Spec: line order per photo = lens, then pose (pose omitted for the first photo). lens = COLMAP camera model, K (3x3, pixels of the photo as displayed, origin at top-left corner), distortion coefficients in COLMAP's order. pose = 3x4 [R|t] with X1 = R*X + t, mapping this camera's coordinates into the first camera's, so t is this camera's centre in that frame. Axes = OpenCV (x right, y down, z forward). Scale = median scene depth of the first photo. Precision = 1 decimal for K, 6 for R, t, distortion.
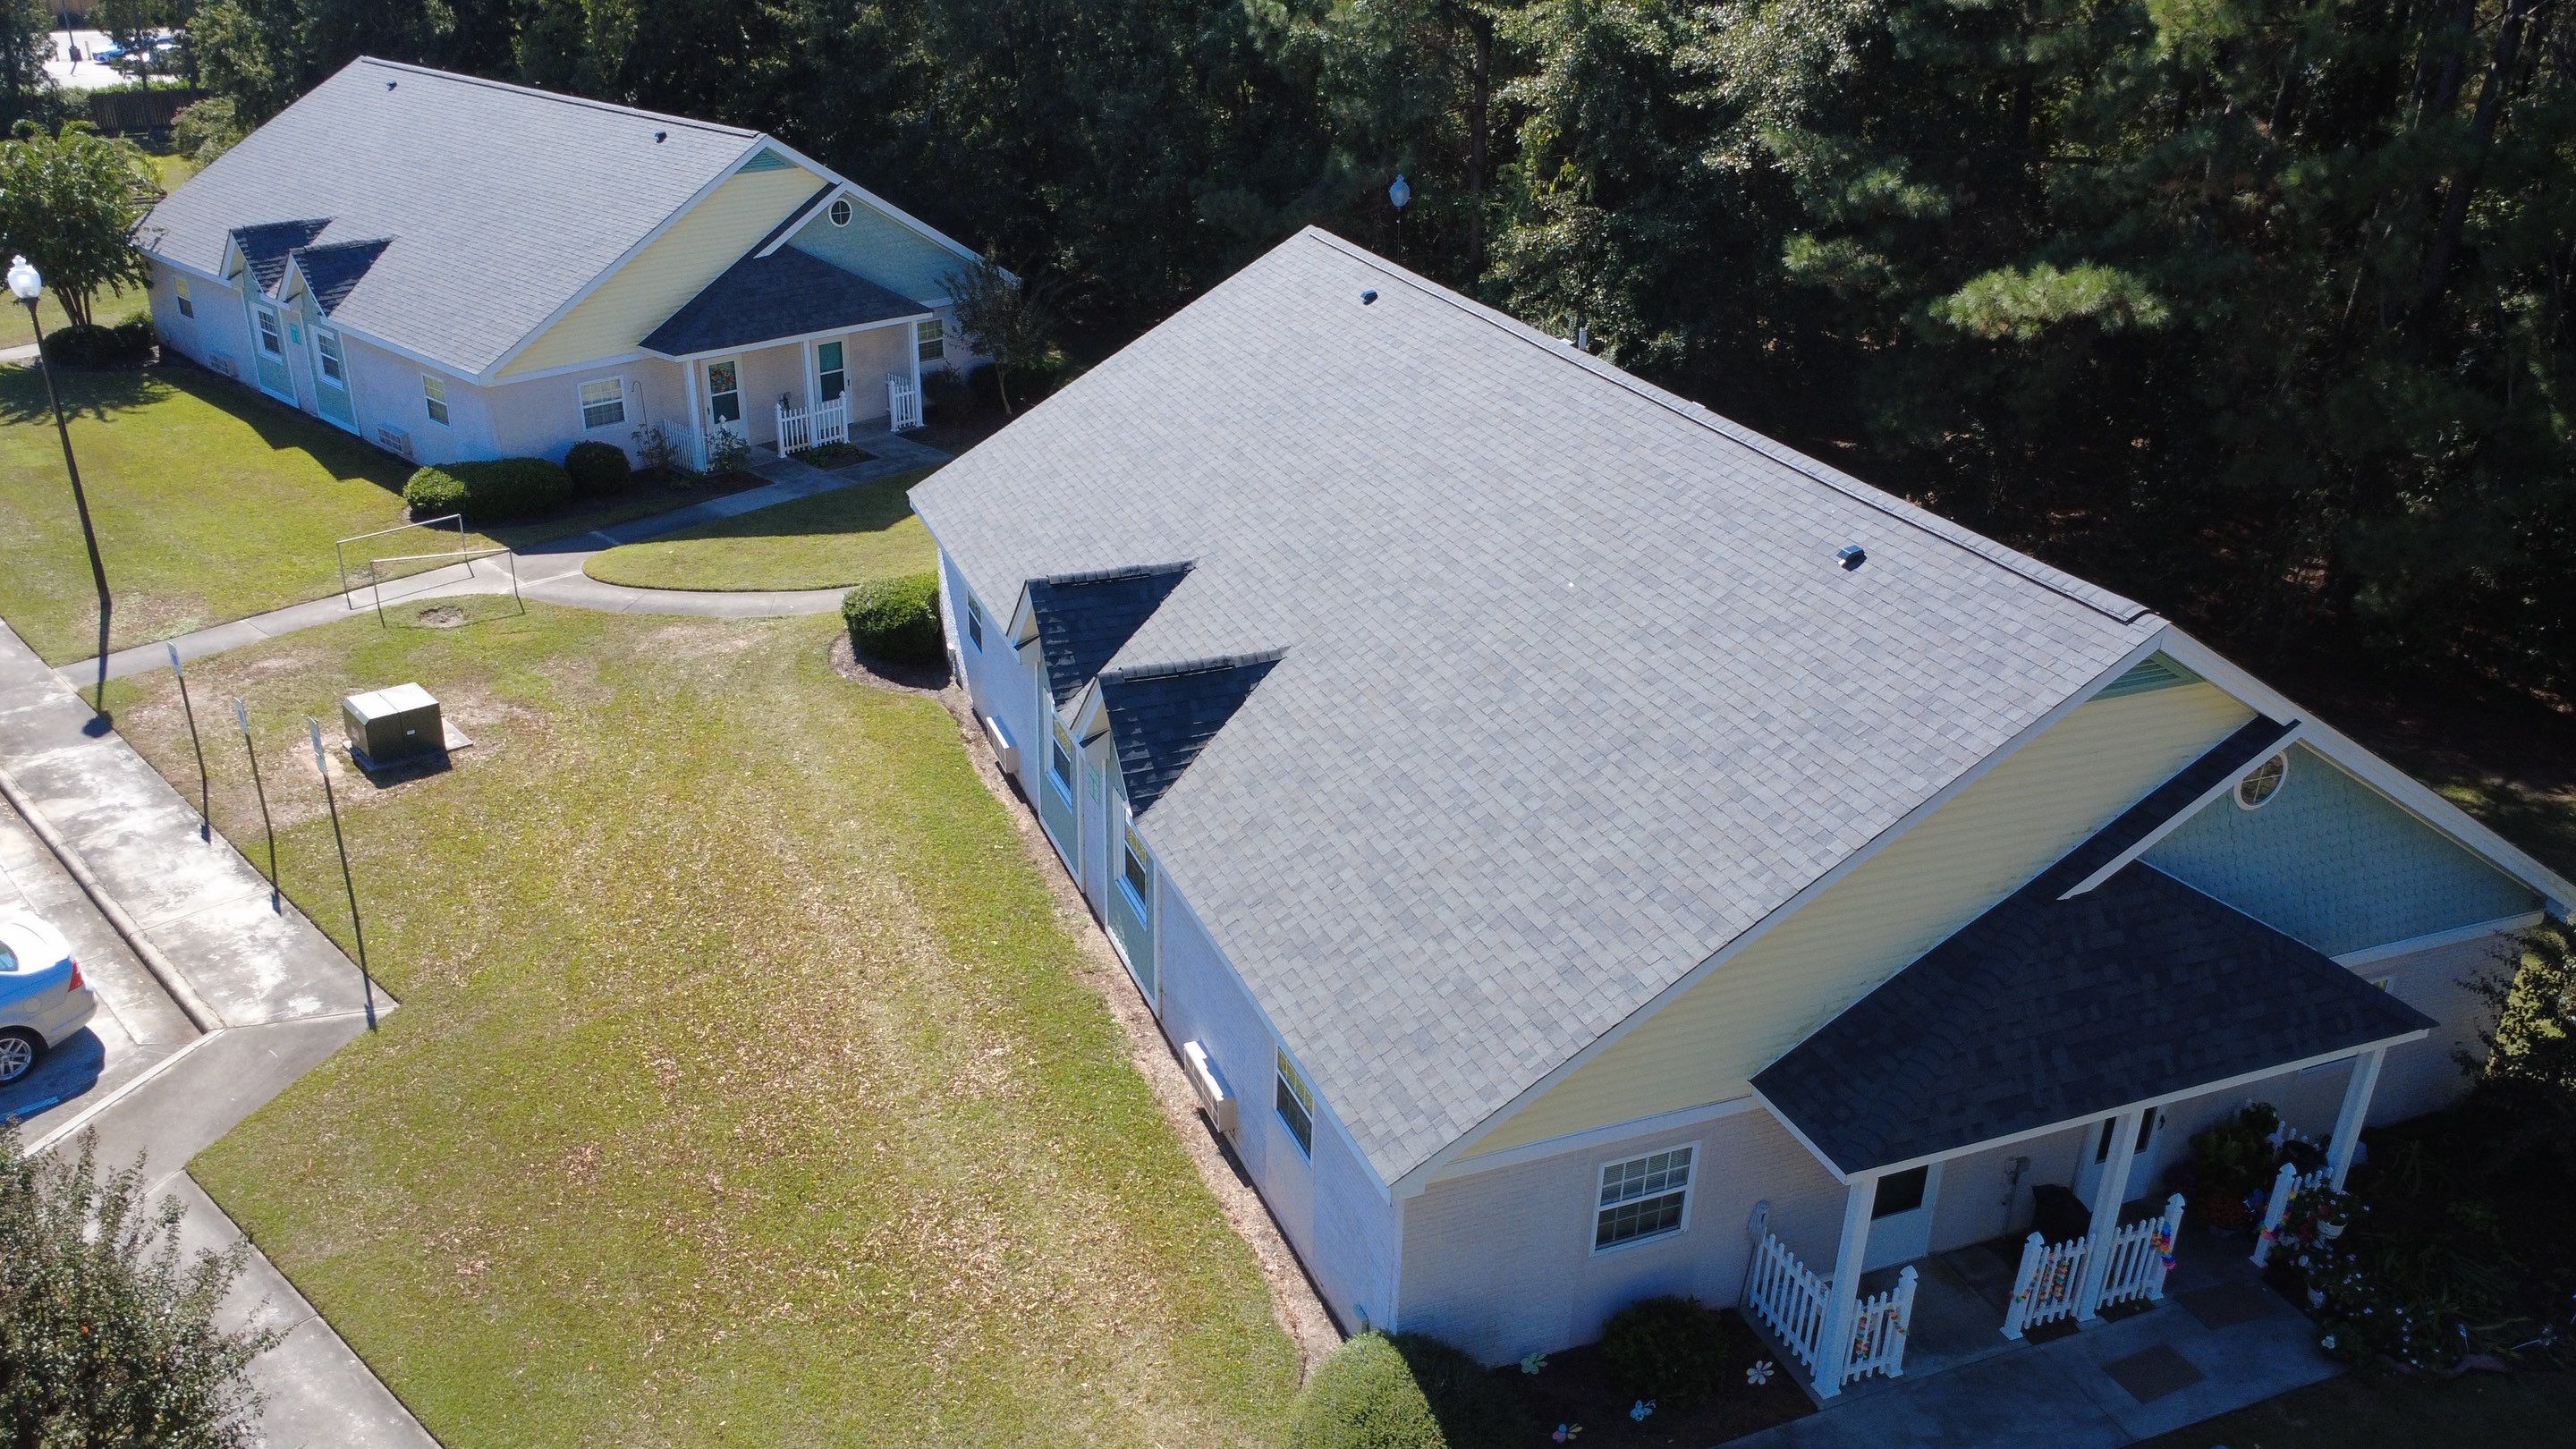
lens RADIAL K [[1931.0, 0, 1290.5], [0, 1931.0, 725.6], [0, 0, 1]] dist [0.008105, 0.000093]
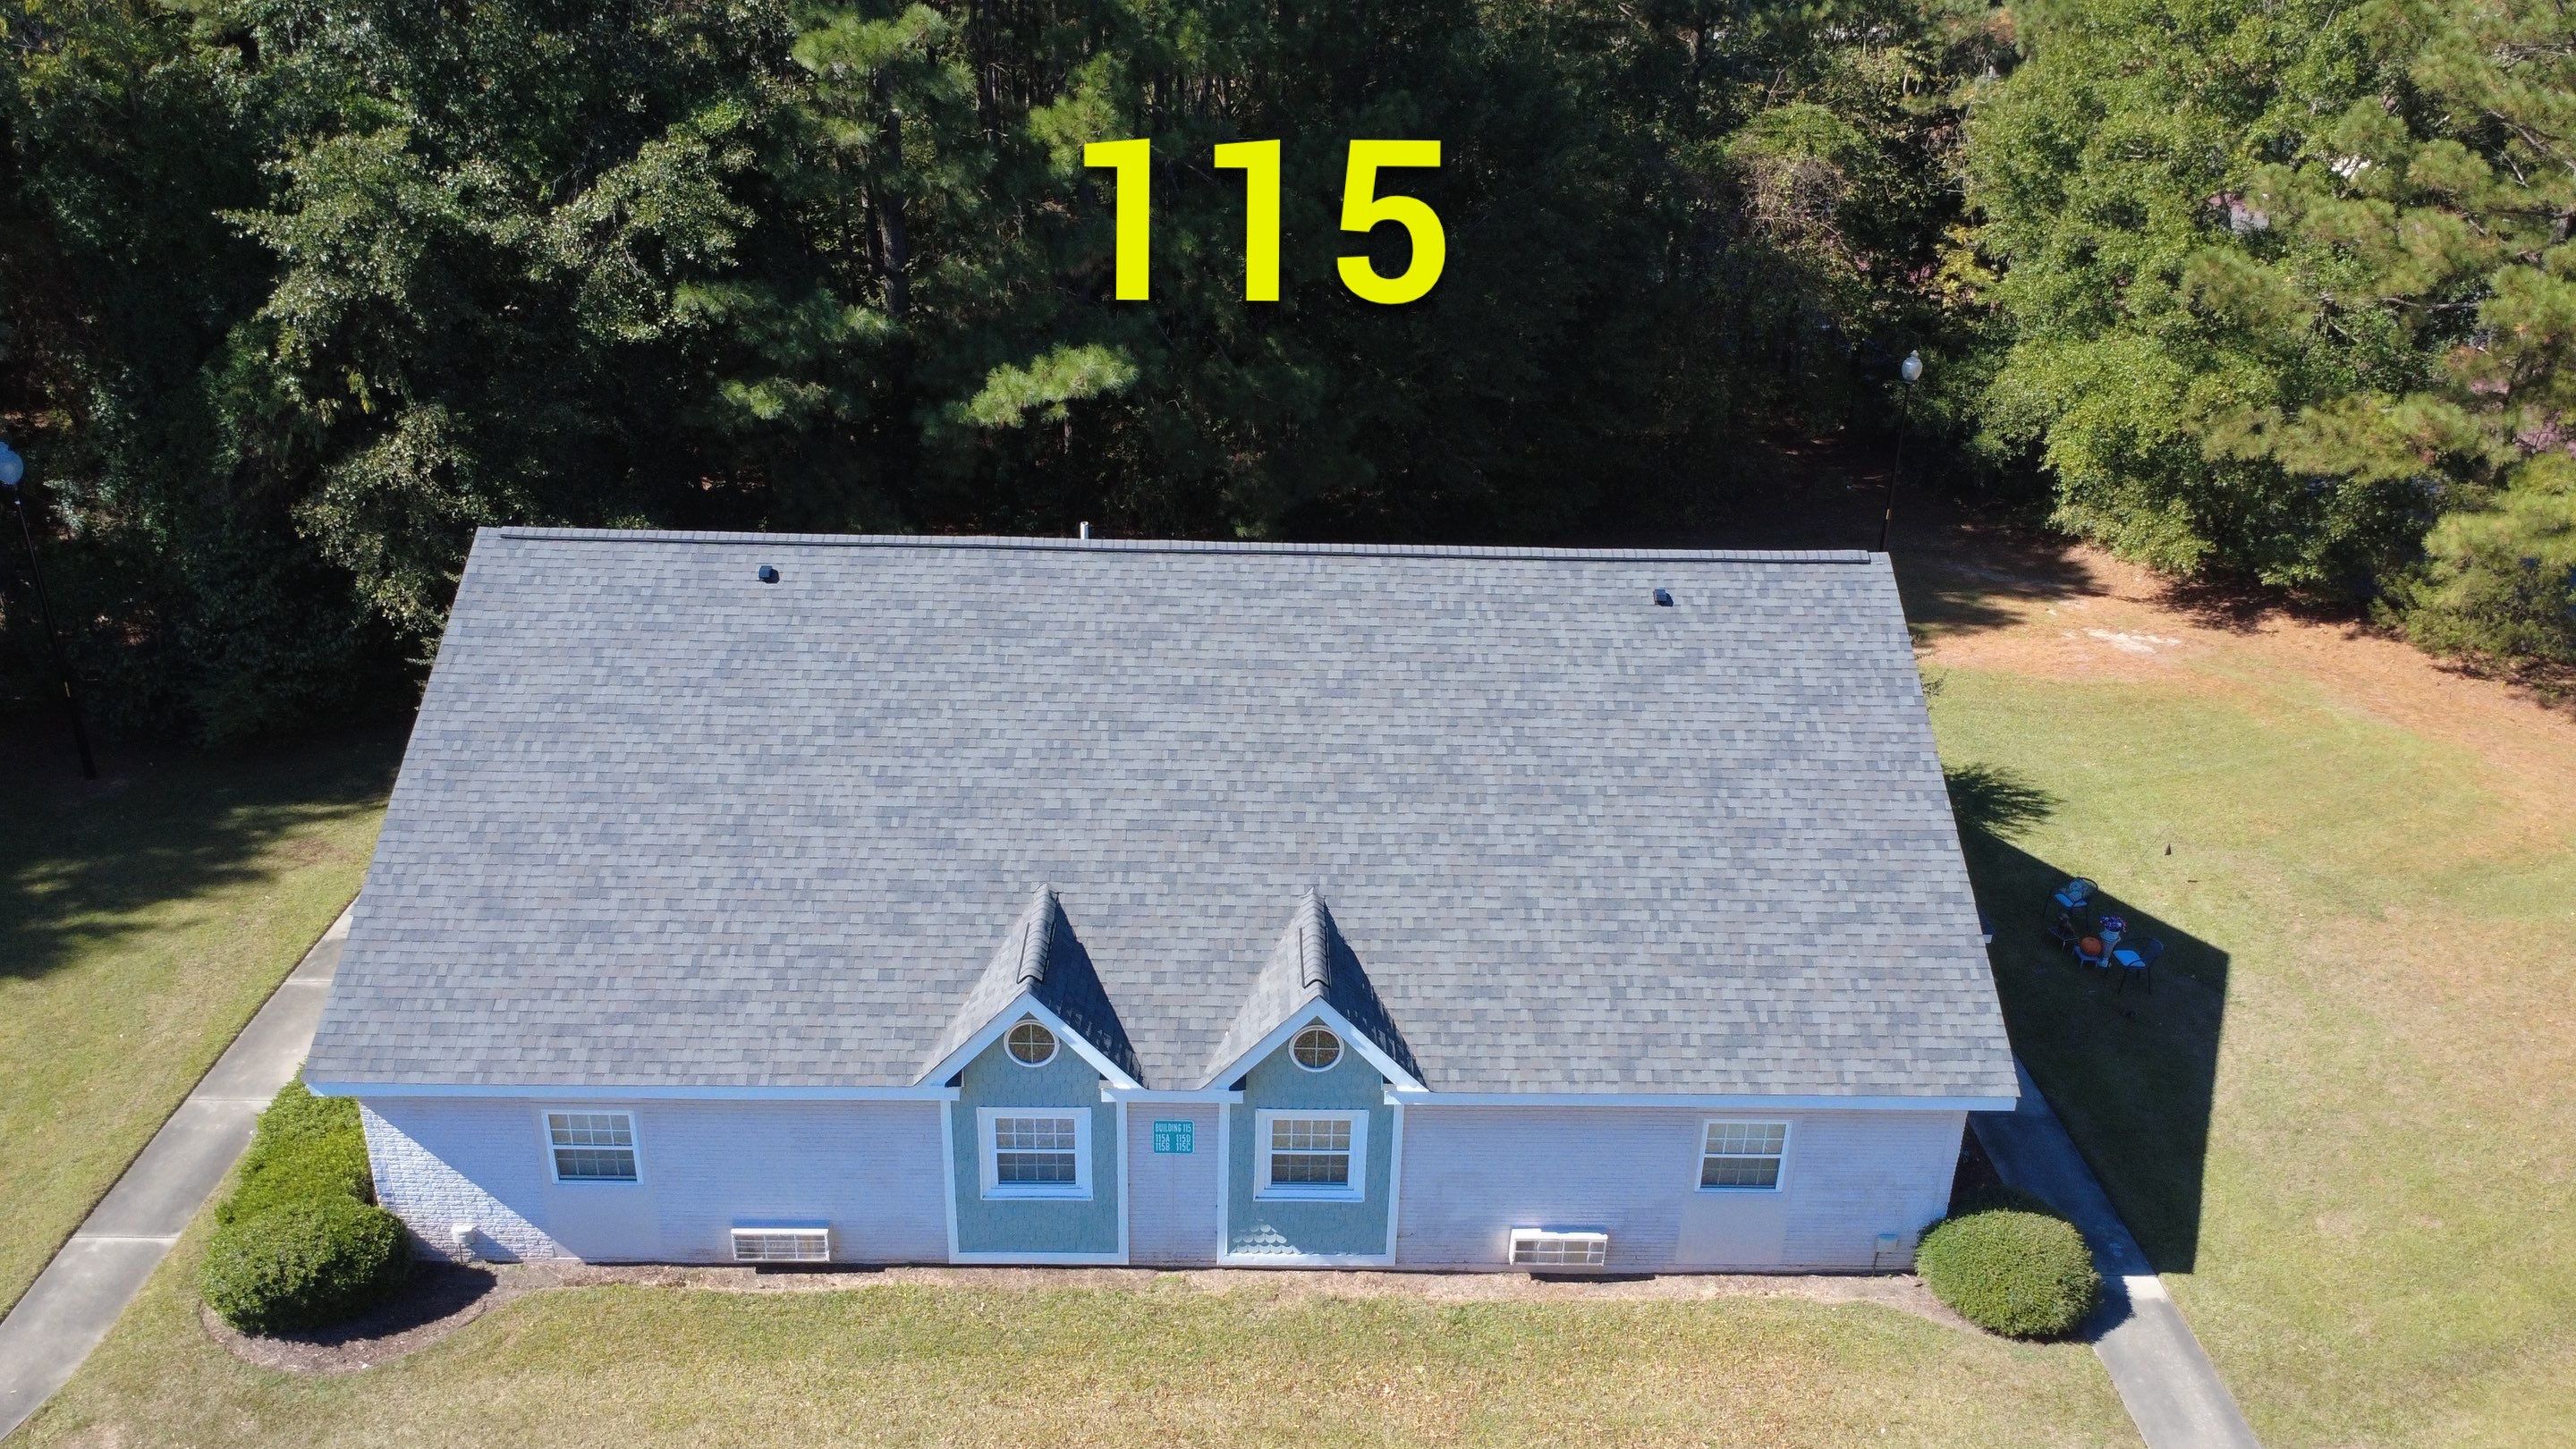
lens RADIAL K [[1931.0, 0, 1286.8], [0, 1931.0, 710.5], [0, 0, 1]] dist [0.008105, 0.000093]
pose [[0.349825, -0.396573, 0.848736, -0.925739], [0.373761, 0.889834, 0.261722, -0.439245], [-0.859026, 0.225667, 0.459509, 0.567734]]
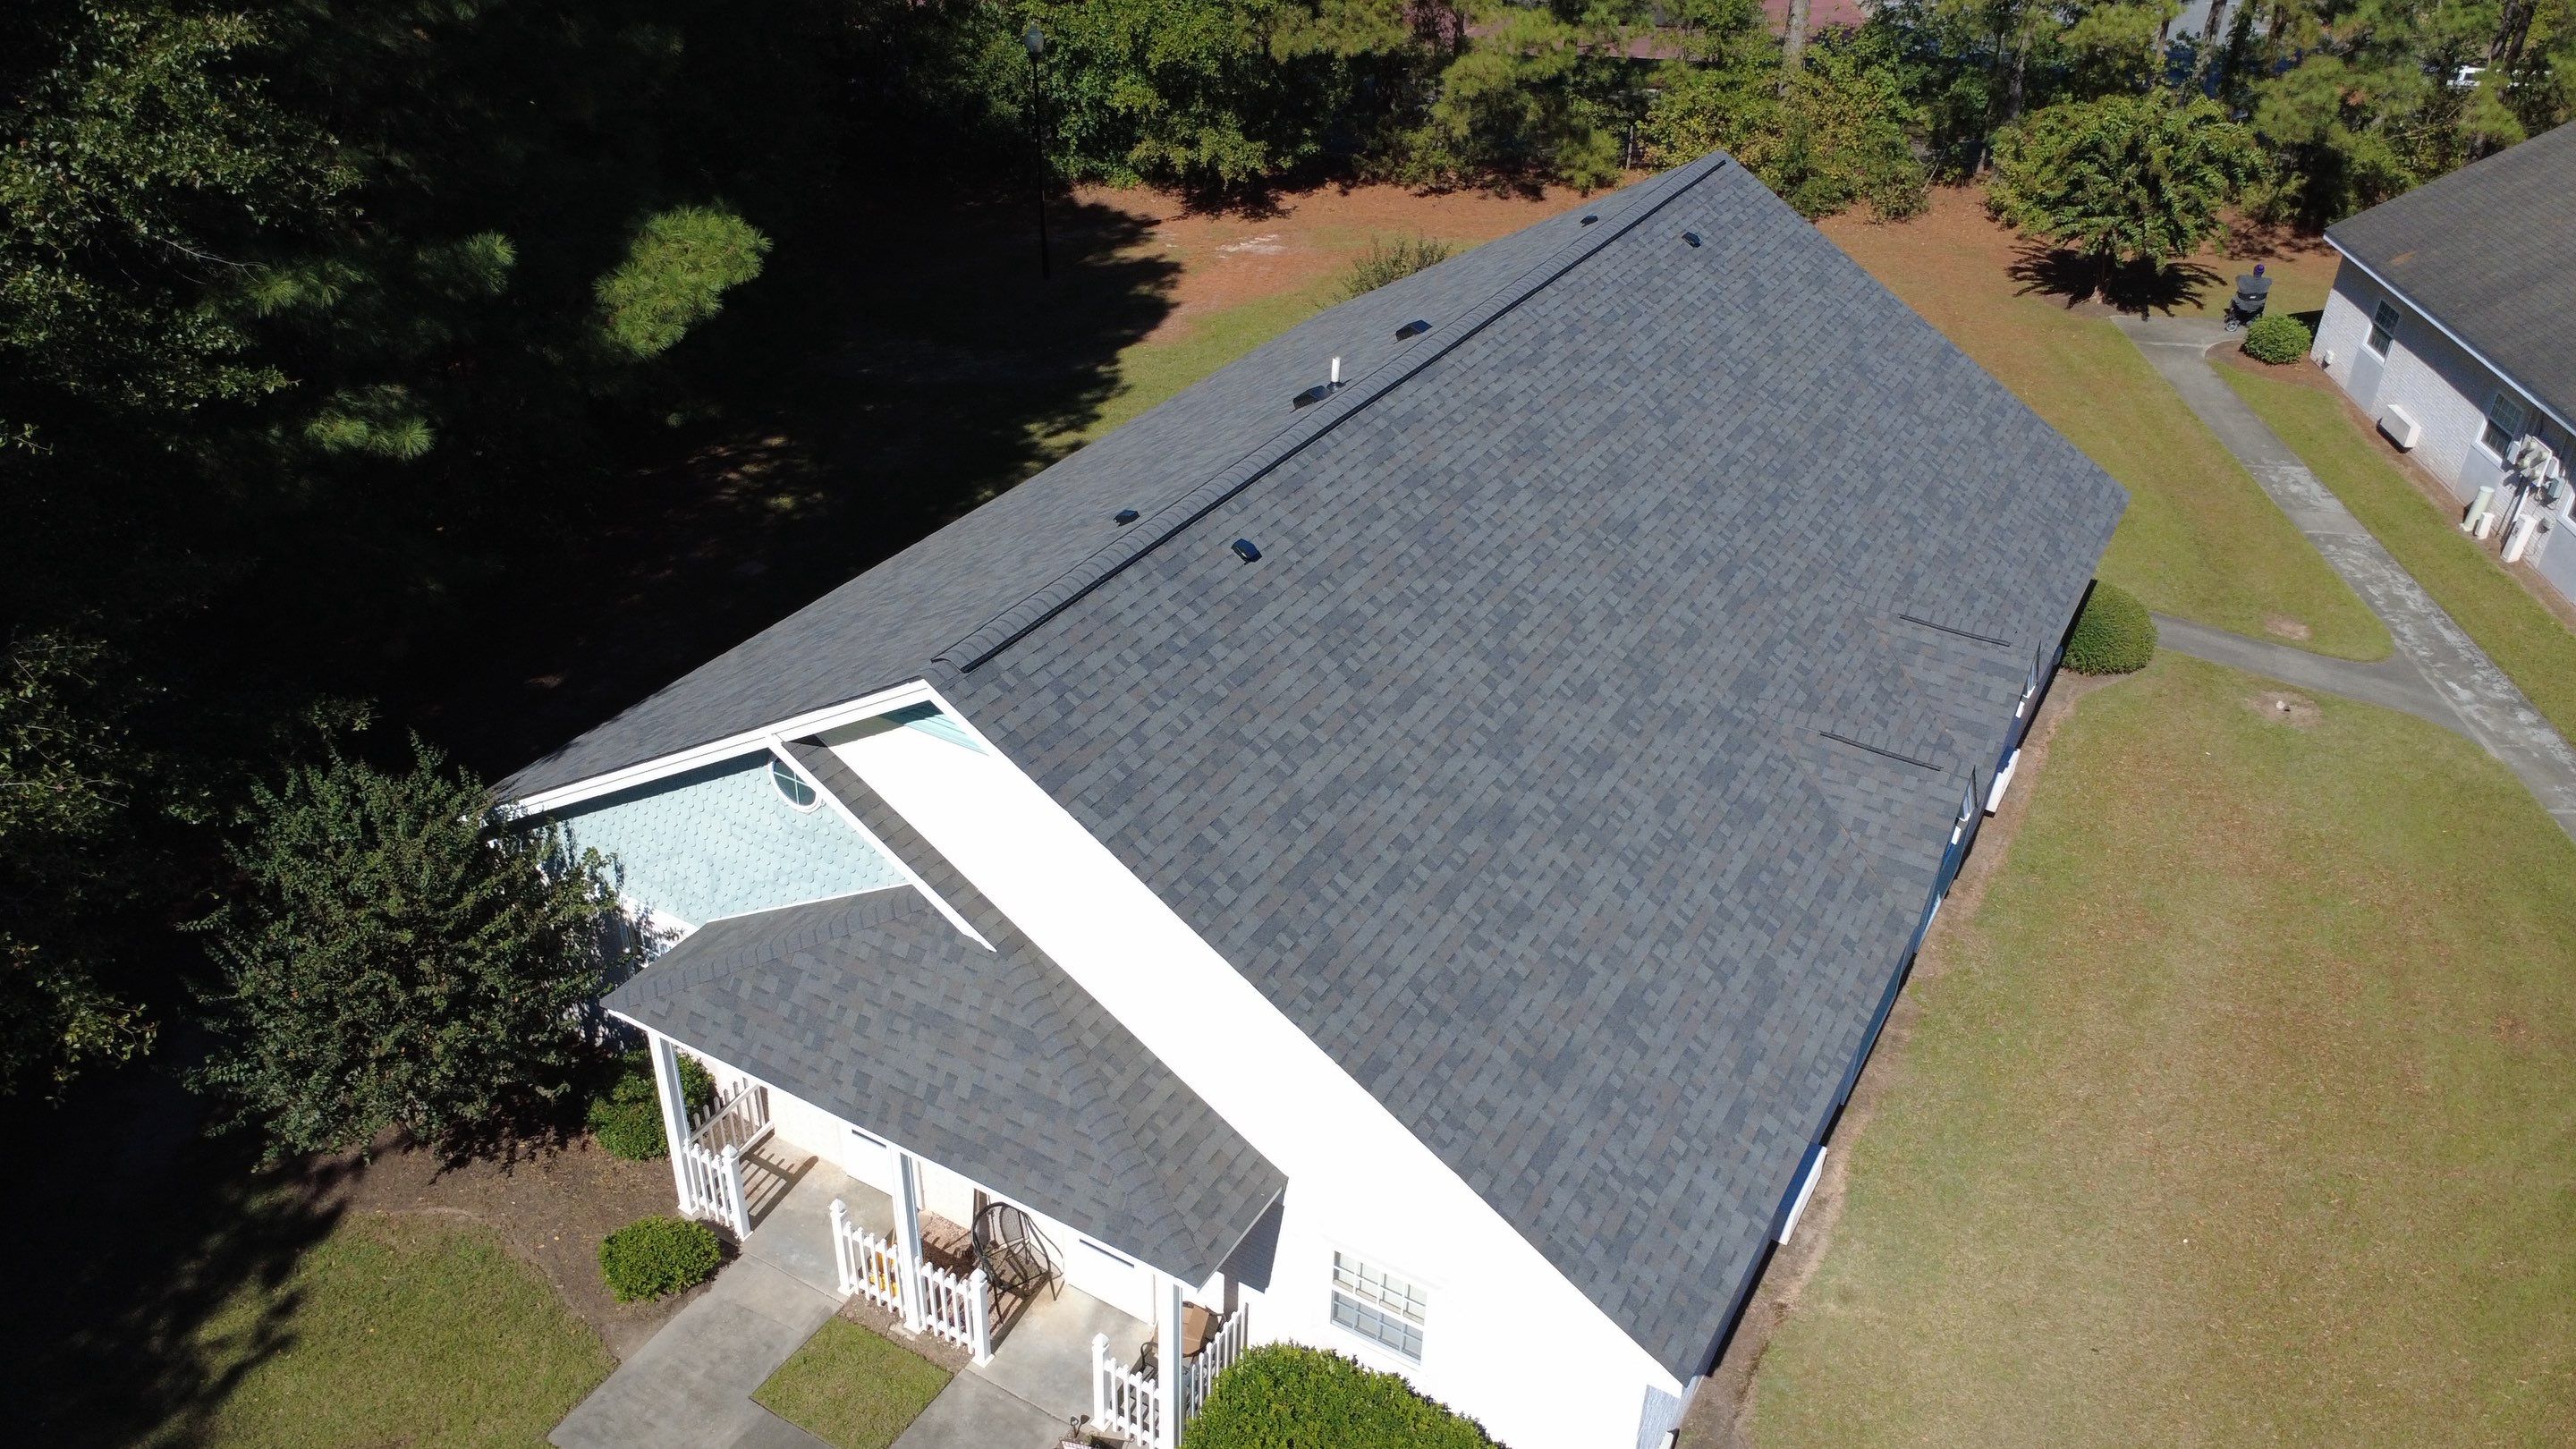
lens RADIAL K [[1931.0, 0, 1285.8], [0, 1931.0, 720.2], [0, 0, 1]] dist [0.008105, 0.000093]
pose [[-0.617450, -0.444563, 0.648937, -0.570774], [0.288630, 0.639393, 0.712650, -0.899184], [-0.731743, 0.627328, -0.266479, 1.690319]]
